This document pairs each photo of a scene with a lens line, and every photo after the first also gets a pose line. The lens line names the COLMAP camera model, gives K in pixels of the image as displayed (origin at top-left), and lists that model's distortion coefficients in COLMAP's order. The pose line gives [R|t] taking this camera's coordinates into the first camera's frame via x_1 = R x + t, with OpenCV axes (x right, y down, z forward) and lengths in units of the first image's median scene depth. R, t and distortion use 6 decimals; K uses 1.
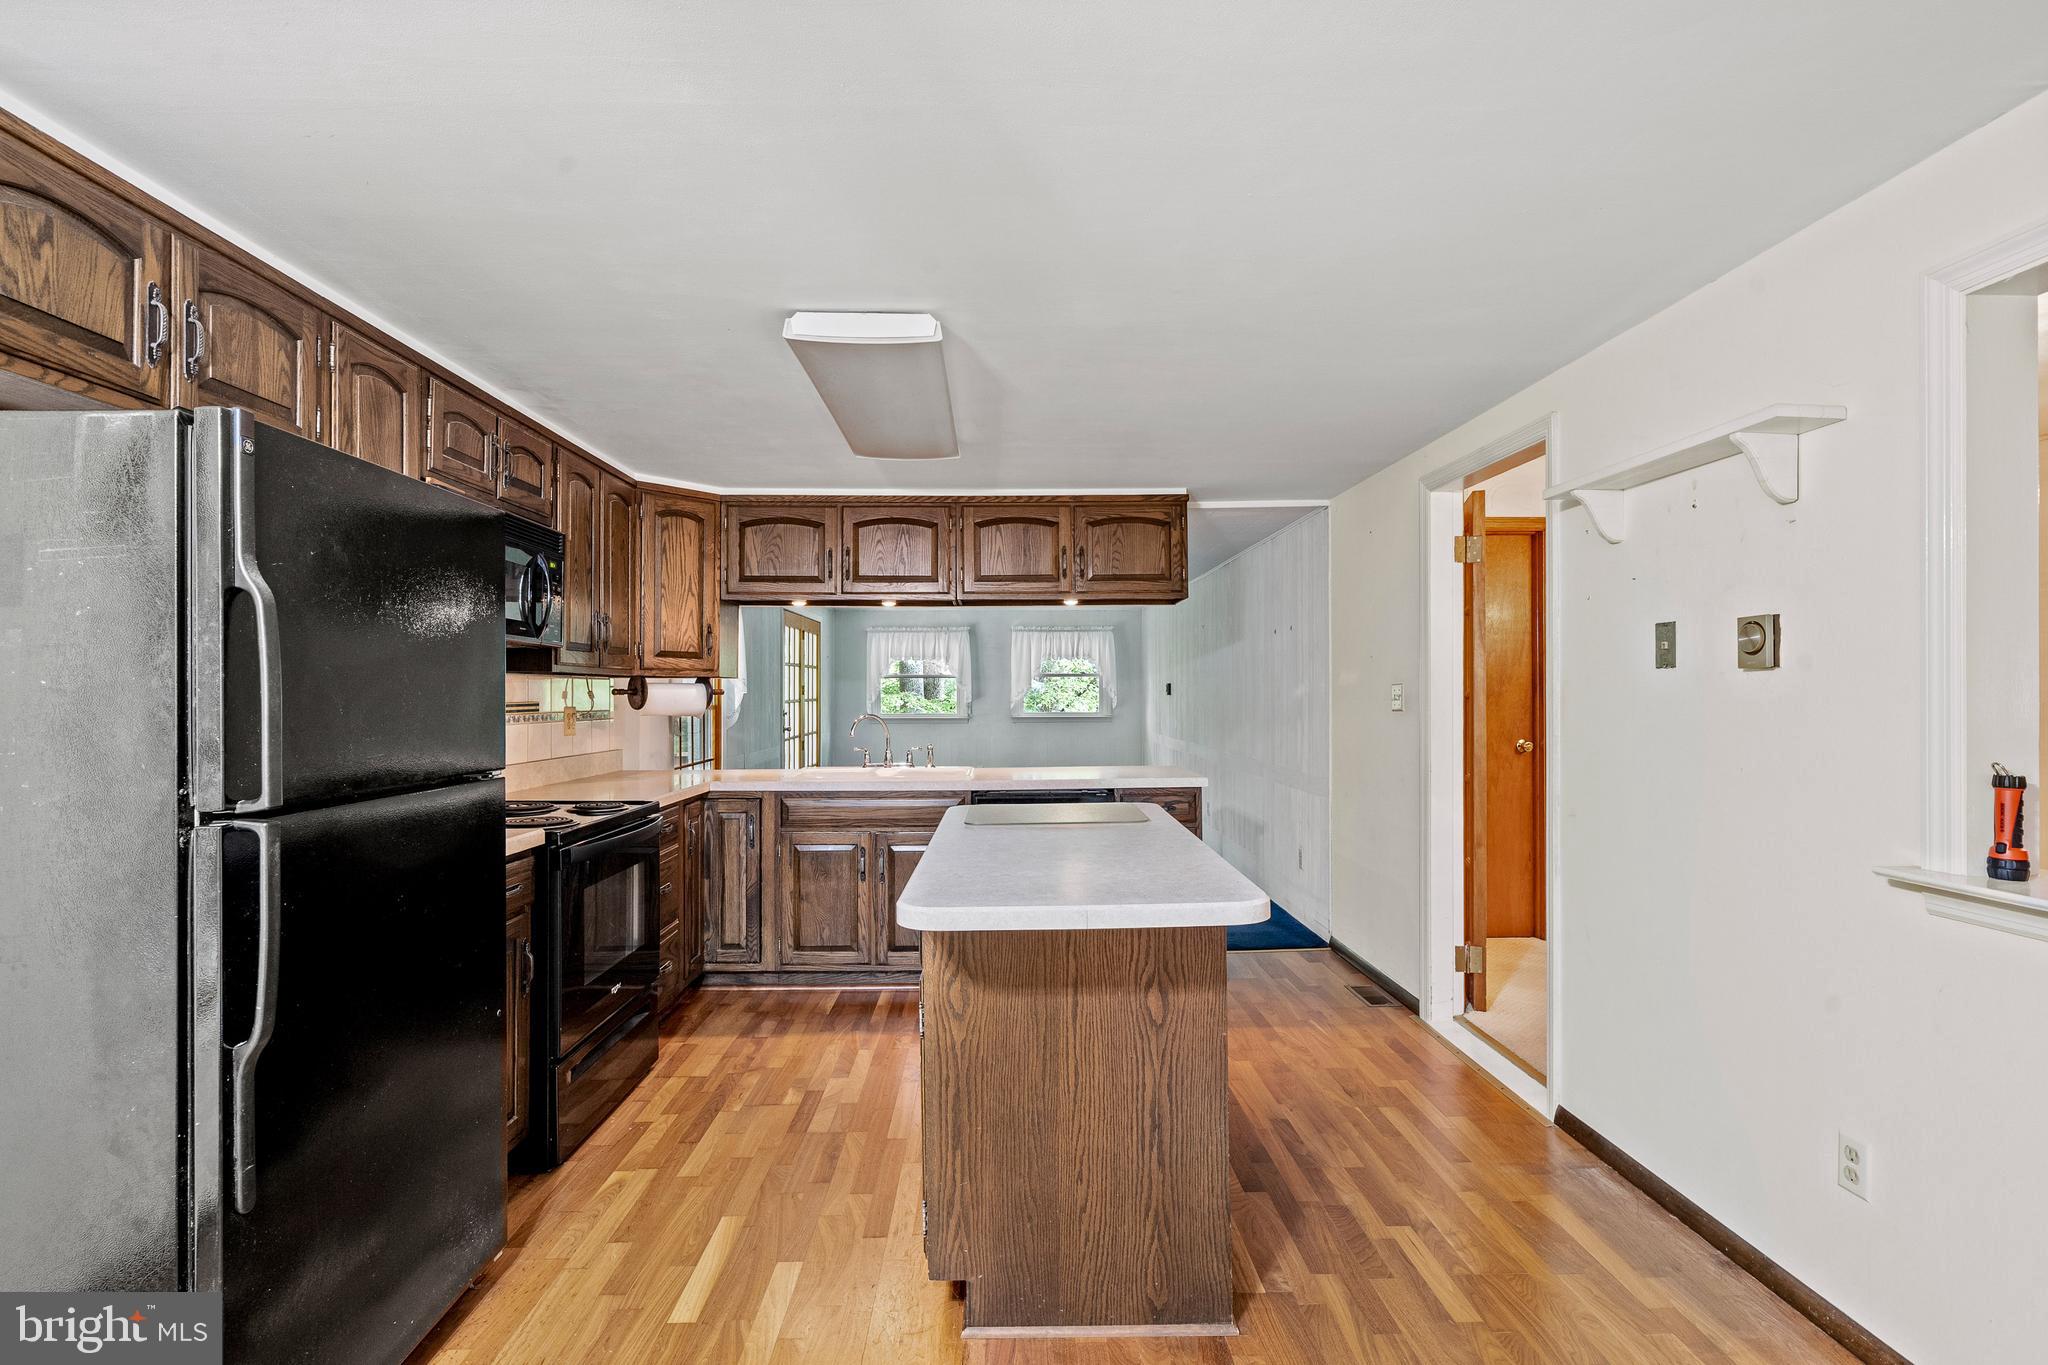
lens RADIAL K [[985.2, 0, 1022.5], [0, 985.2, 691.0], [0, 0, 1]] dist [-0.000736, 0.000754]
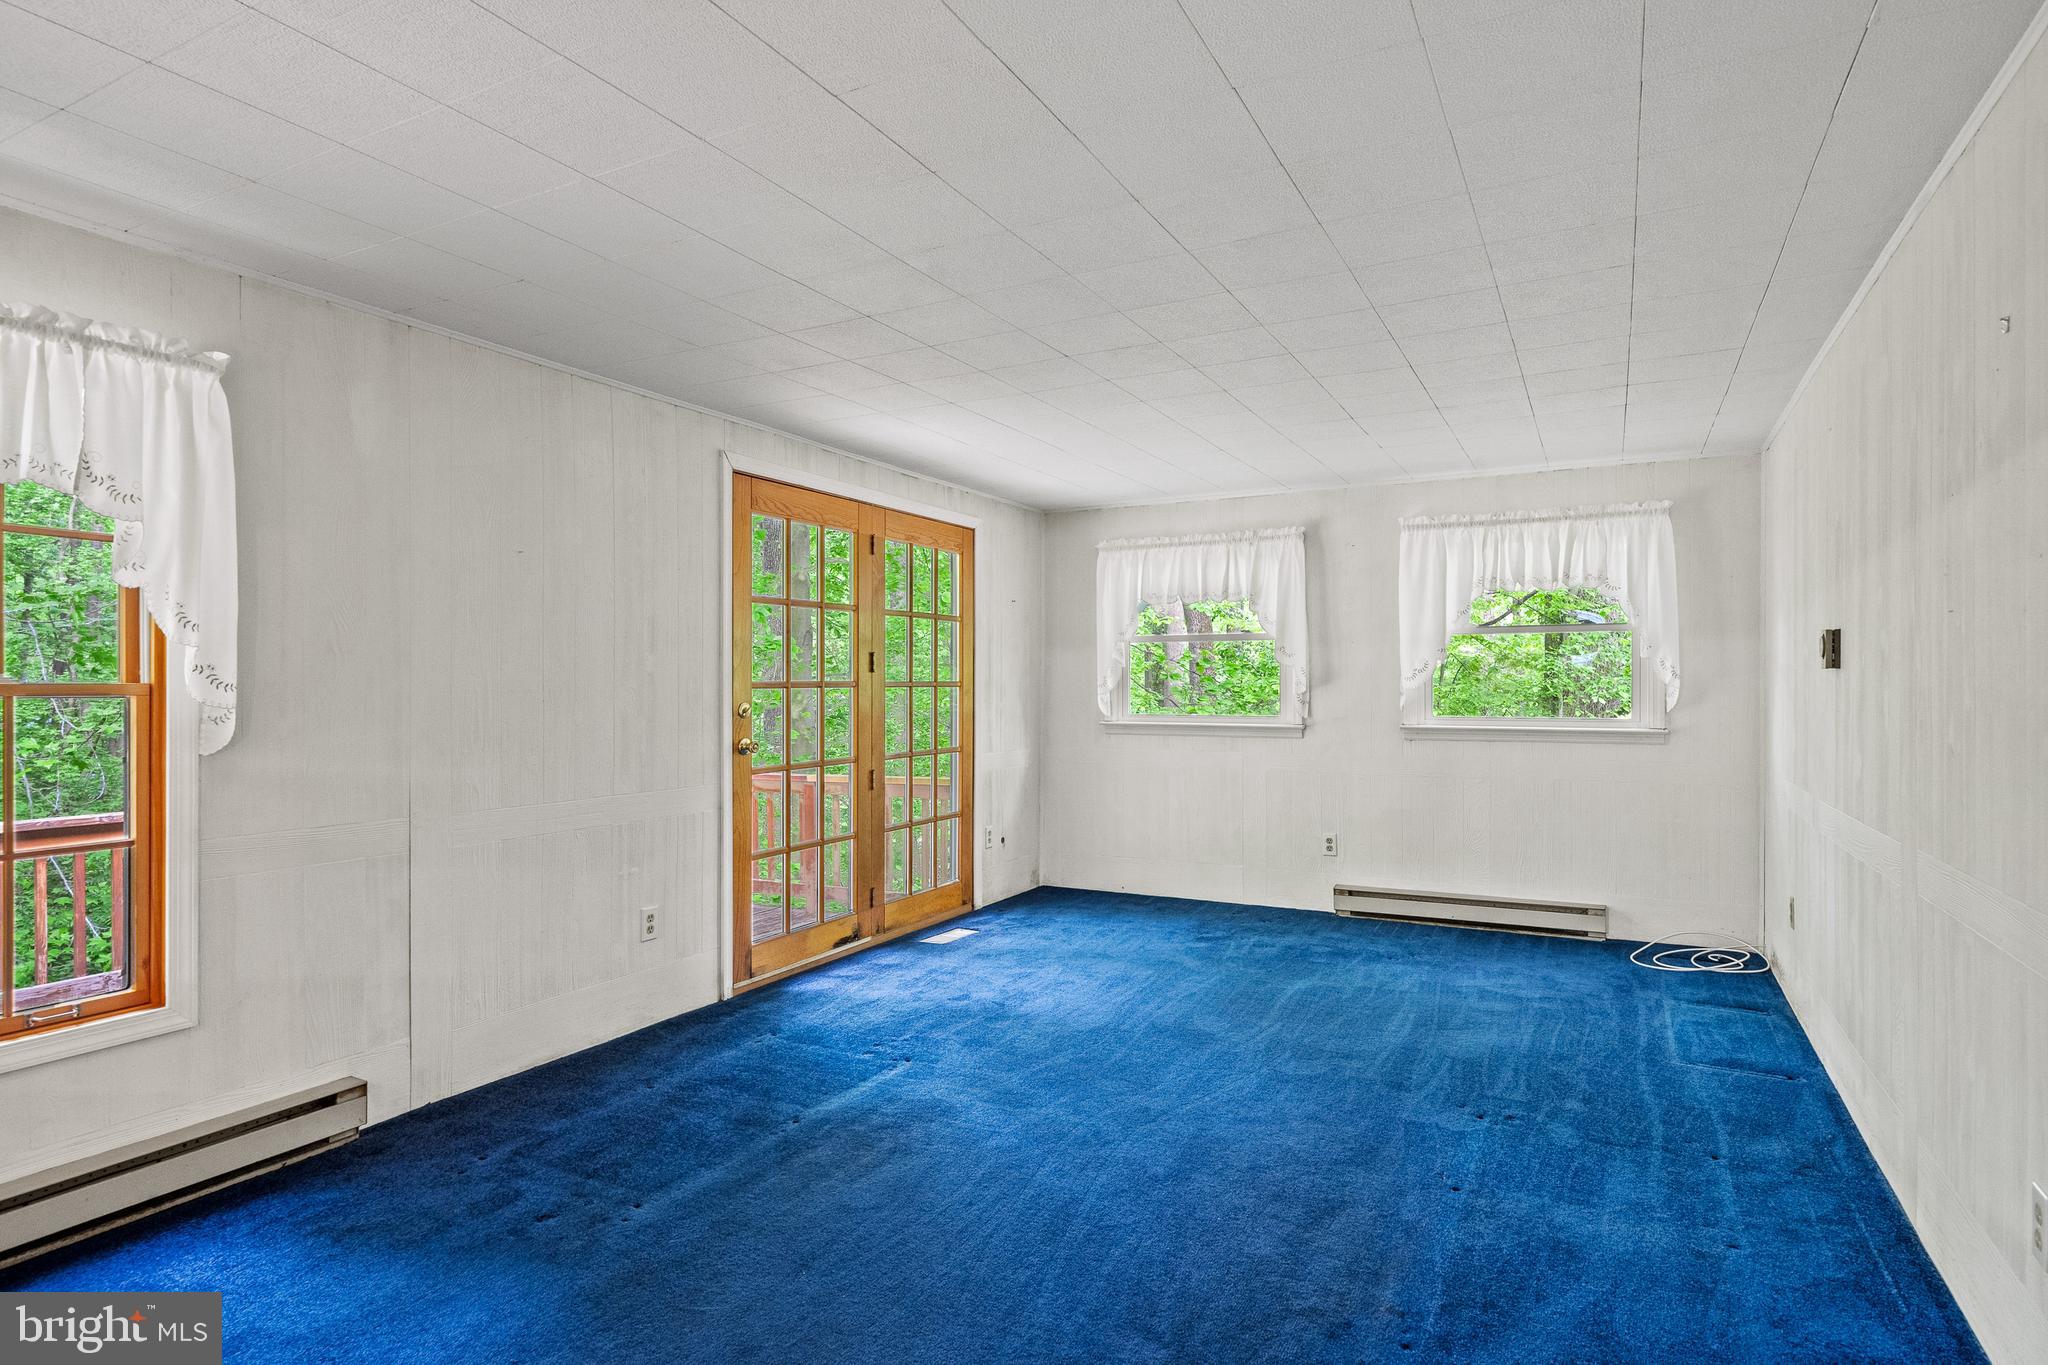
lens RADIAL K [[1093.7, 0, 1015.6], [0, 1093.7, 676.6], [0, 0, 1]] dist [-0.000353, 0.000199]
pose [[0.868357, -0.000619, -0.495940, 0.213019], [0.002365, 0.999993, 0.002892, 0.006865], [0.495935, -0.003684, 0.868352, 1.270998]]
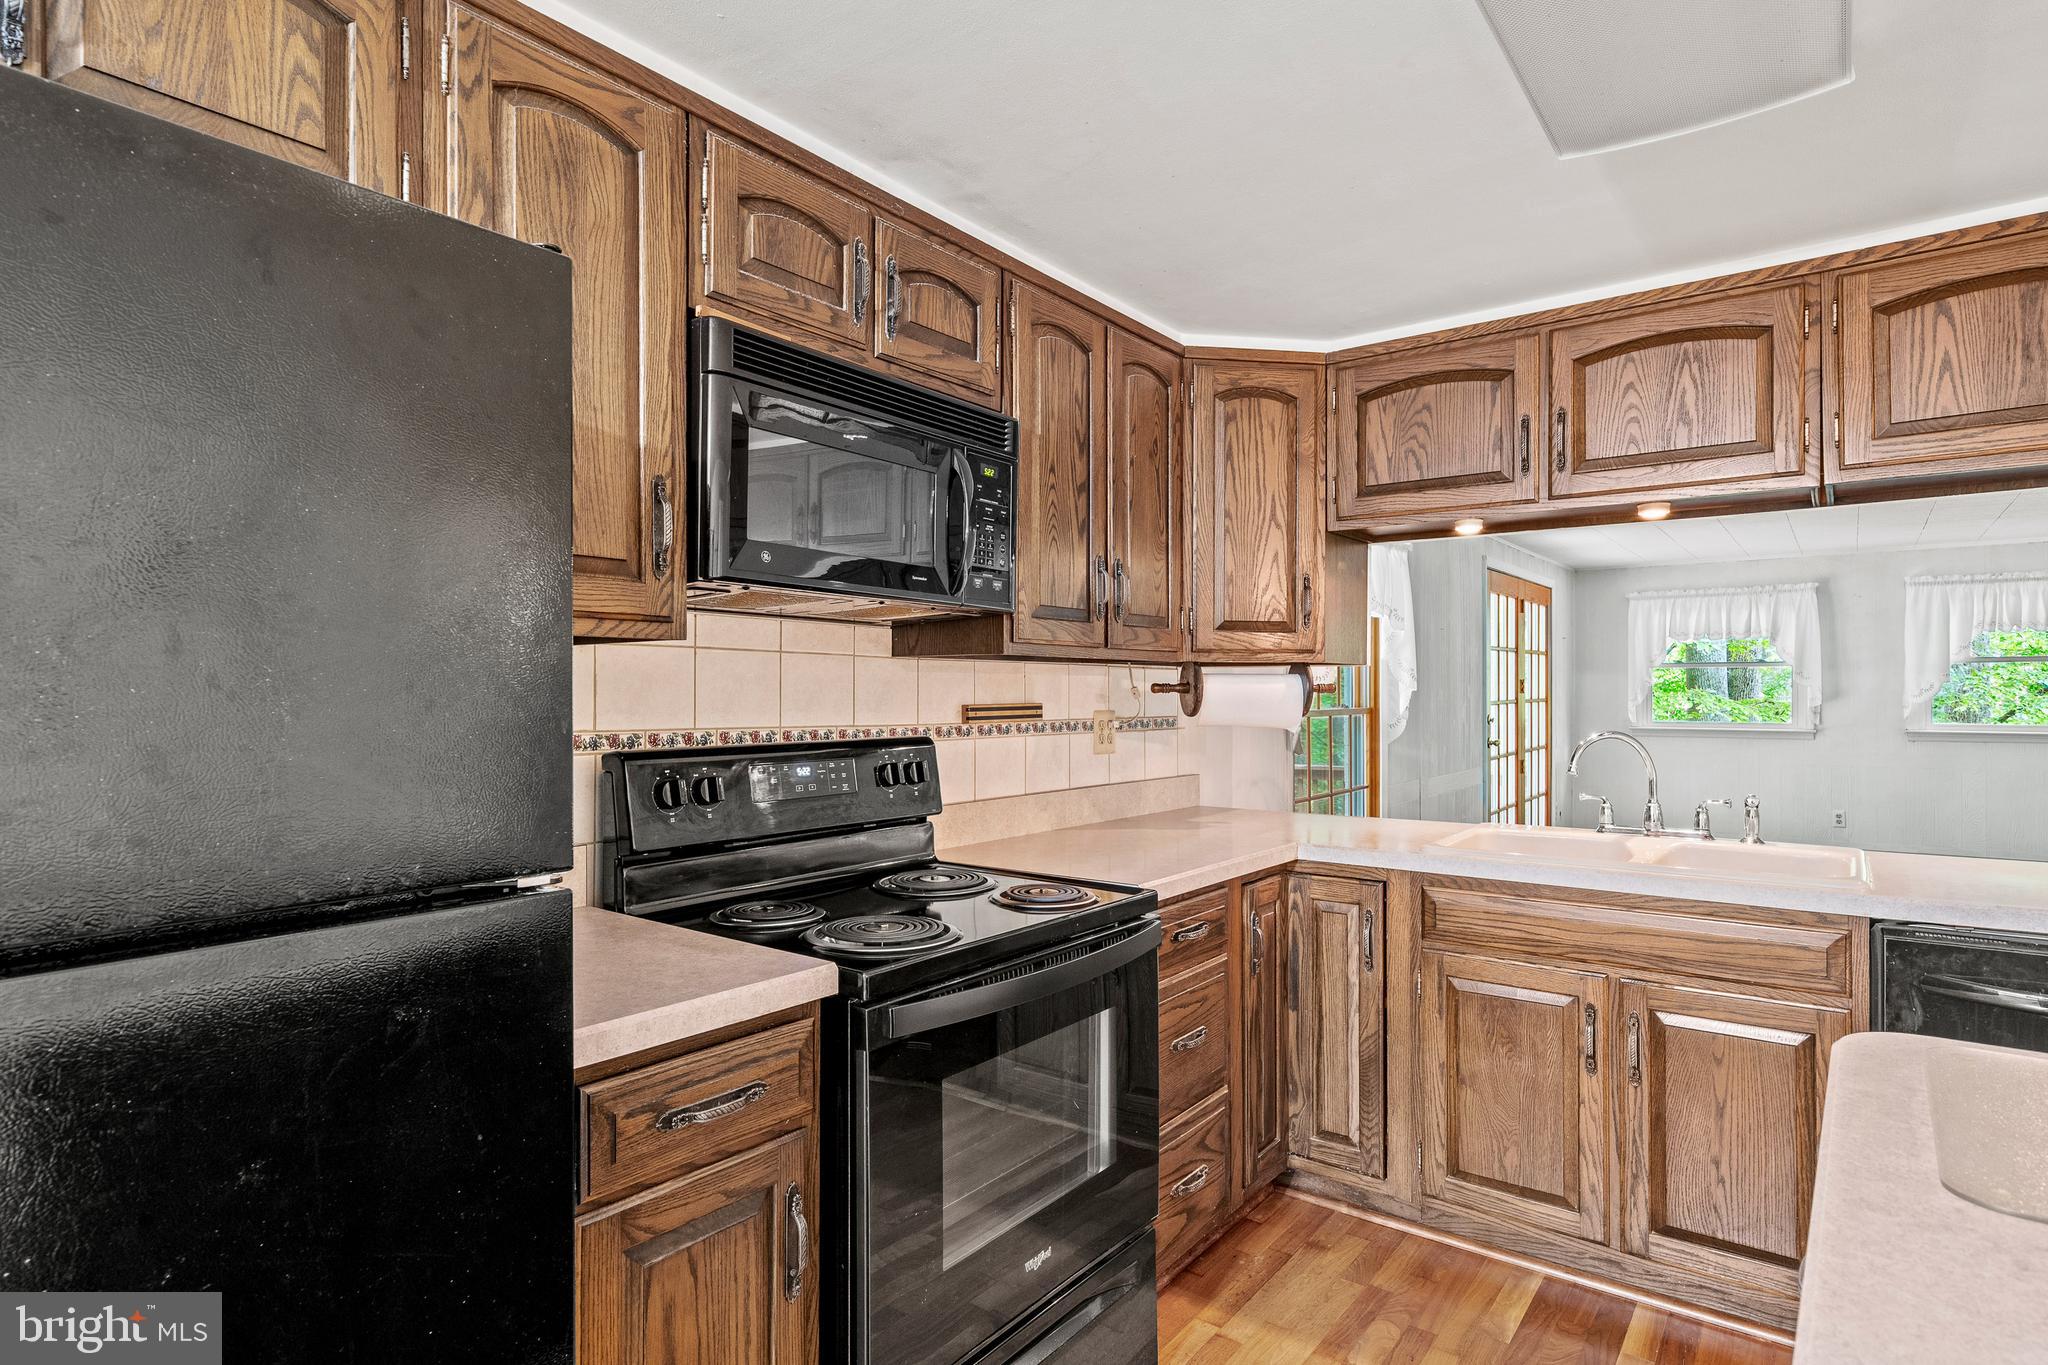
lens RADIAL K [[1093.7, 0, 1017.9], [0, 1093.7, 687.8], [0, 0, 1]] dist [-0.000353, 0.000199]
pose [[0.781299, -0.001009, -0.624157, -0.044758], [0.000933, 0.999999, -0.000449, 0.000880], [0.624157, -0.000231, 0.781299, 0.394540]]
